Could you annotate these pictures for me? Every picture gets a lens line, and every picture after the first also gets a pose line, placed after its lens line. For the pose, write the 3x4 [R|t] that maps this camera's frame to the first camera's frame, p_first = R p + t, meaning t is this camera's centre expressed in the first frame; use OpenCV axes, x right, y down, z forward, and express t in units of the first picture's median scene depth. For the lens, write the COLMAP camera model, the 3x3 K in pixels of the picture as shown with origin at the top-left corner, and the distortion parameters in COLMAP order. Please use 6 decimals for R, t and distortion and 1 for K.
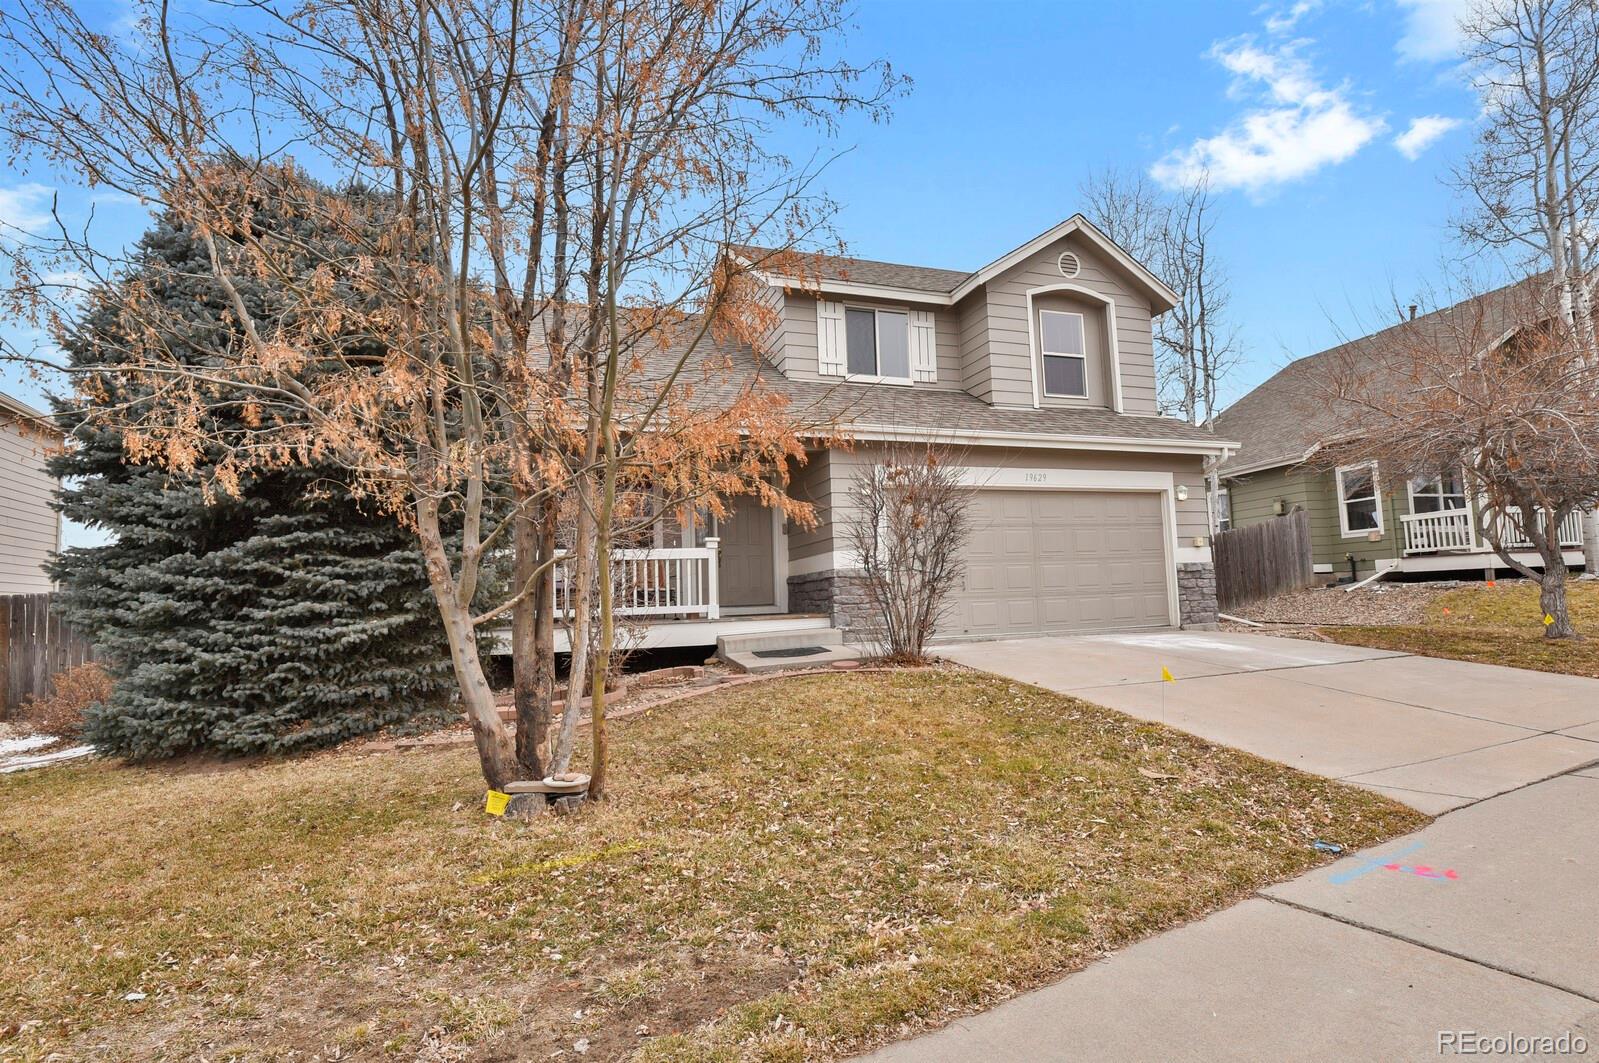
lens RADIAL K [[779.6, 0, 803.1], [0, 779.6, 531.1], [0, 0, 1]] dist [-0.027281, -0.002454]
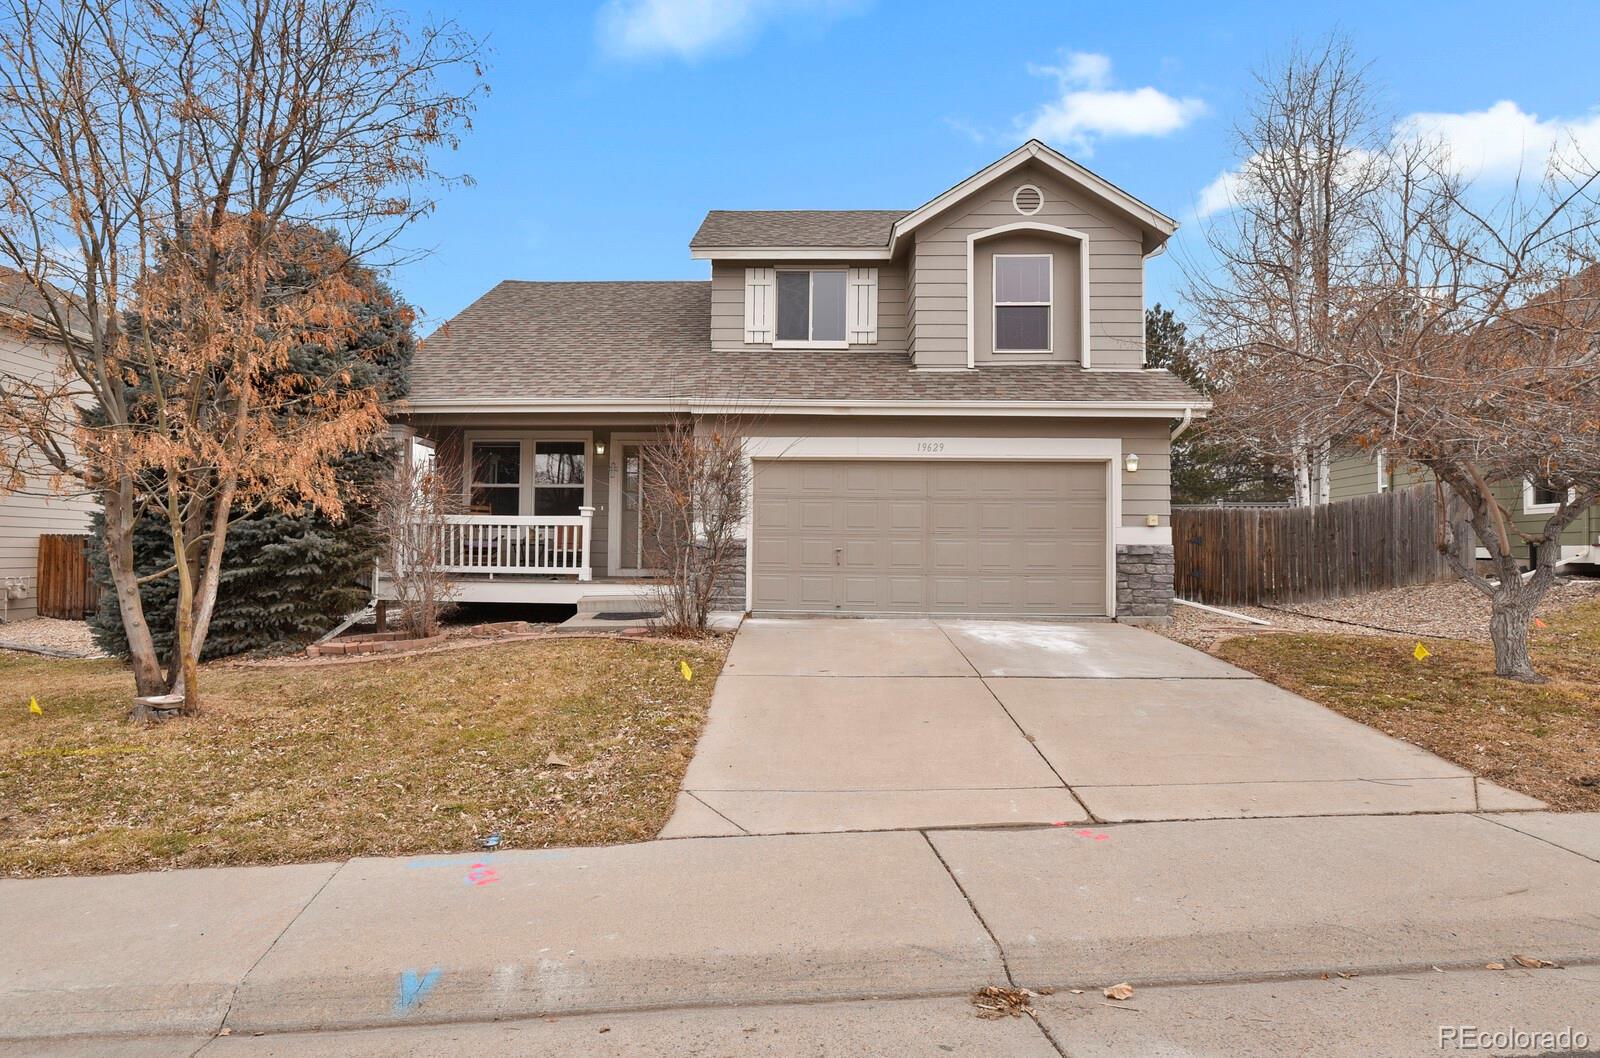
lens RADIAL K [[780.1, 0, 757.0], [0, 780.1, 528.8], [0, 0, 1]] dist [-0.027281, -0.002454]
pose [[0.931069, 0.034387, -0.363220, 0.407185], [-0.009906, 0.997564, 0.069049, -0.030766], [0.364710, -0.060691, 0.929141, 0.052505]]
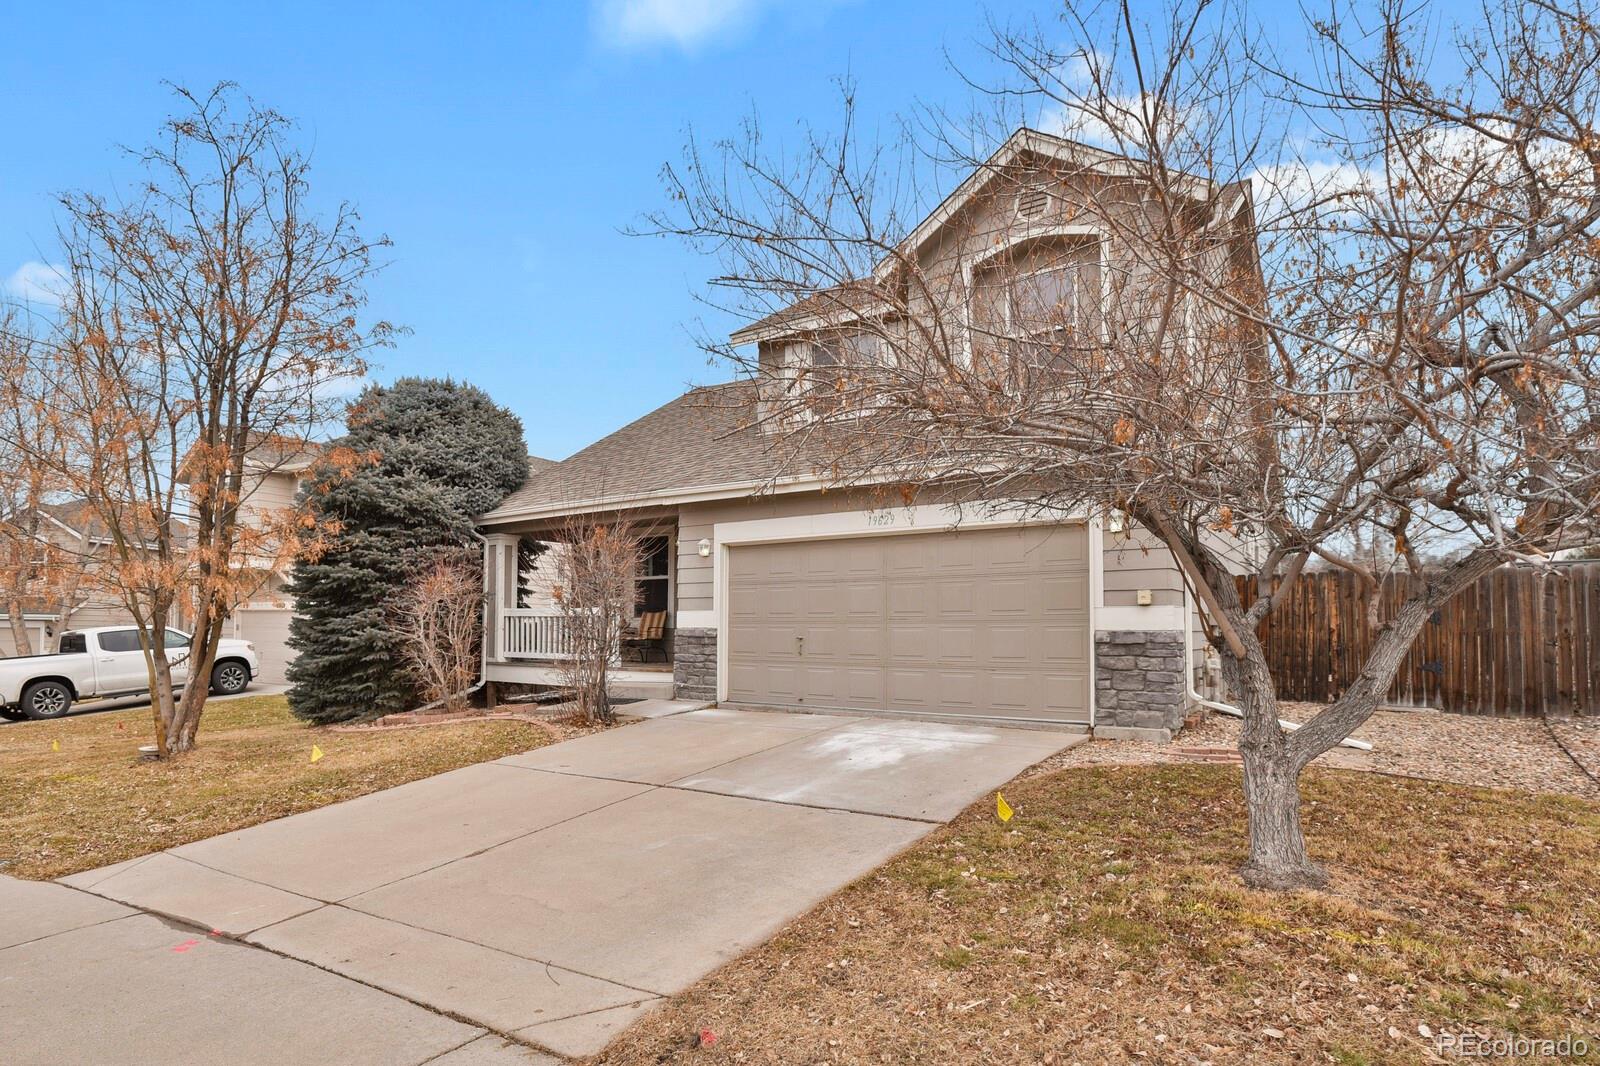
lens RADIAL K [[797.2, 0, 831.2], [0, 797.2, 597.2], [0, 0, 1]] dist [-0.027692, 0.000304]
pose [[0.635336, 0.007780, -0.772197, 0.825295], [0.048607, 0.997564, 0.050043, -0.029938], [0.770705, -0.069328, 0.633410, 0.393014]]
